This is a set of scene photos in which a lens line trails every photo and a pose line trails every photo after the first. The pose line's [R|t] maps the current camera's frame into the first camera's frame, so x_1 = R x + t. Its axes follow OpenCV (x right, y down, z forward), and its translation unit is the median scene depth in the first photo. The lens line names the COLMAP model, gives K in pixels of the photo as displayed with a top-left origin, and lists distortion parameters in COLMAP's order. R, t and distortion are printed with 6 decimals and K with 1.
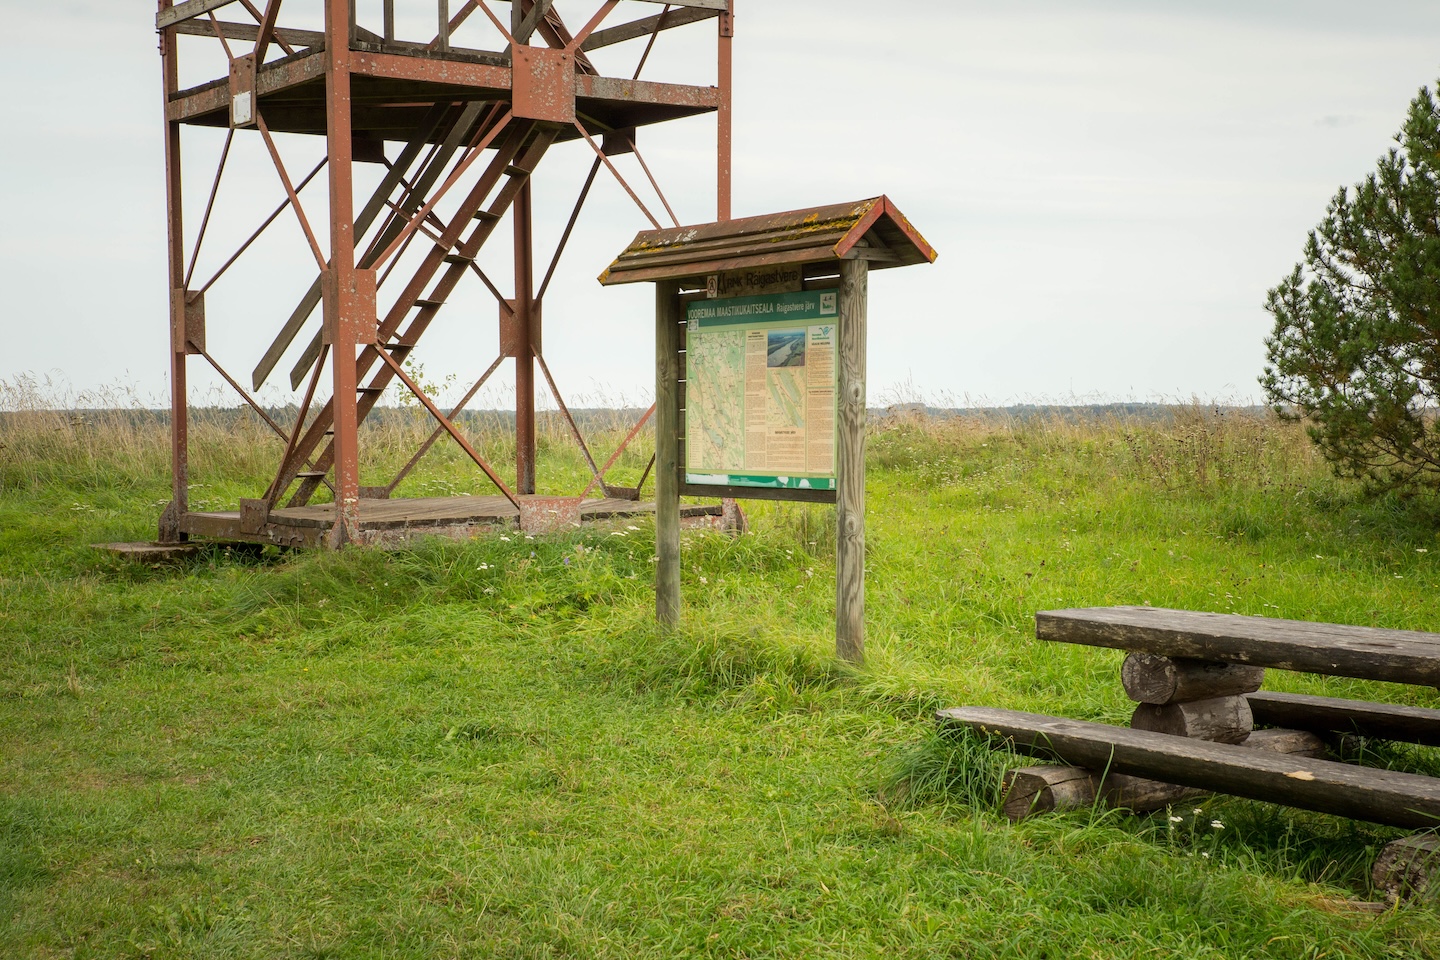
lens RADIAL K [[2221.7, 0, 719.6], [0, 2221.7, 477.5], [0, 0, 1]] dist [0.177526, 0.000000]
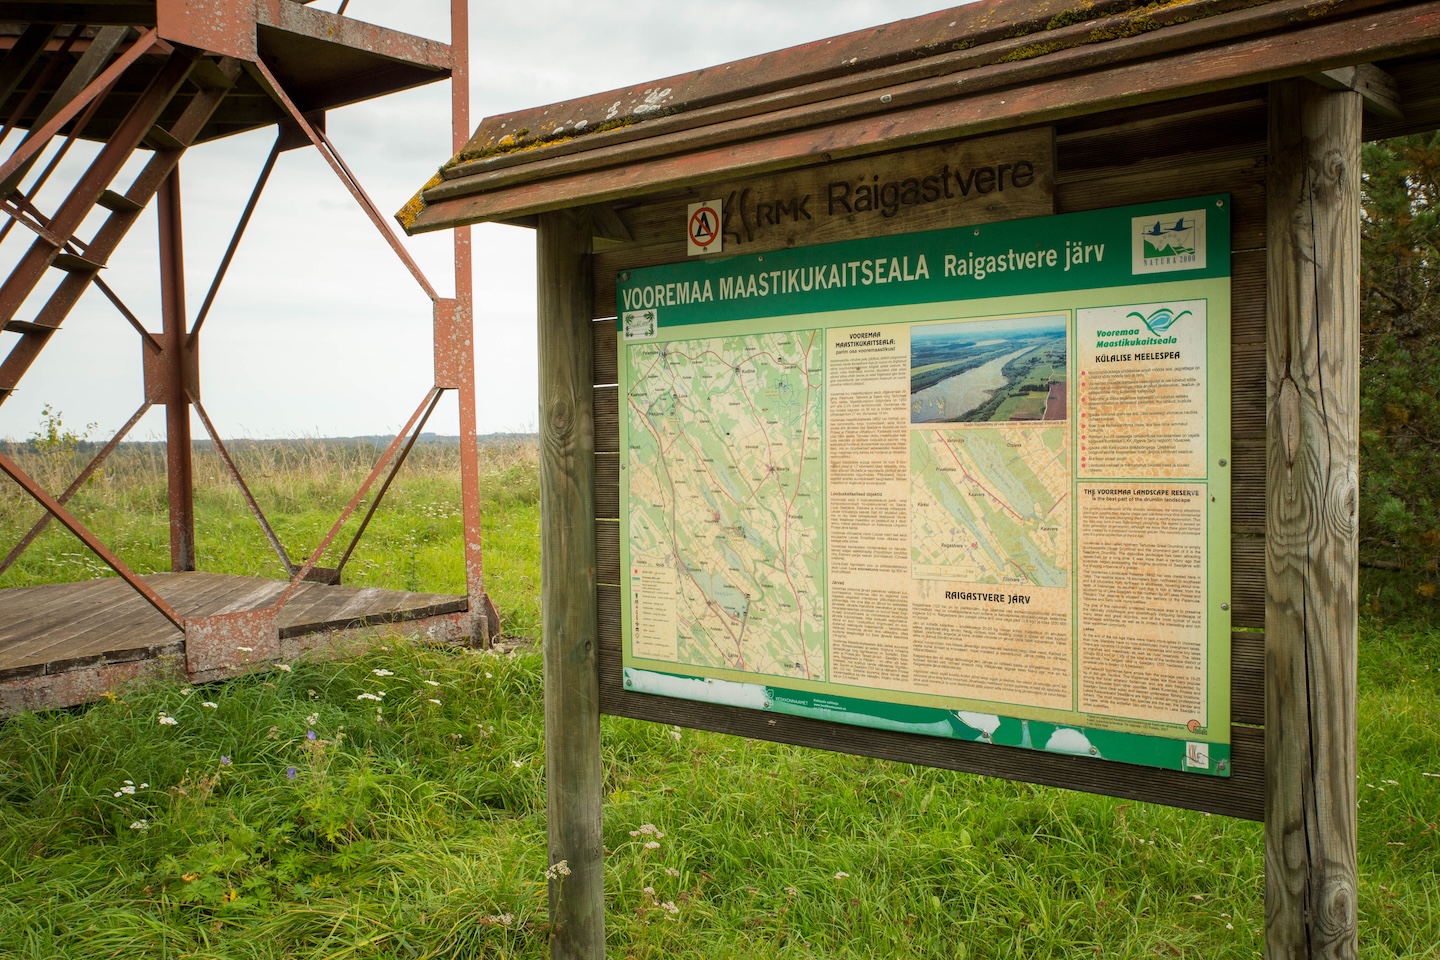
lens RADIAL K [[1302.9, 0, 721.3], [0, 1302.9, 488.8], [0, 0, 1]] dist [-0.020178, 0.040218]
pose [[0.948876, -0.025764, 0.314596, -0.077027], [0.022295, 0.999644, 0.014623, -0.040352], [-0.314861, -0.006861, 0.949113, 0.761016]]
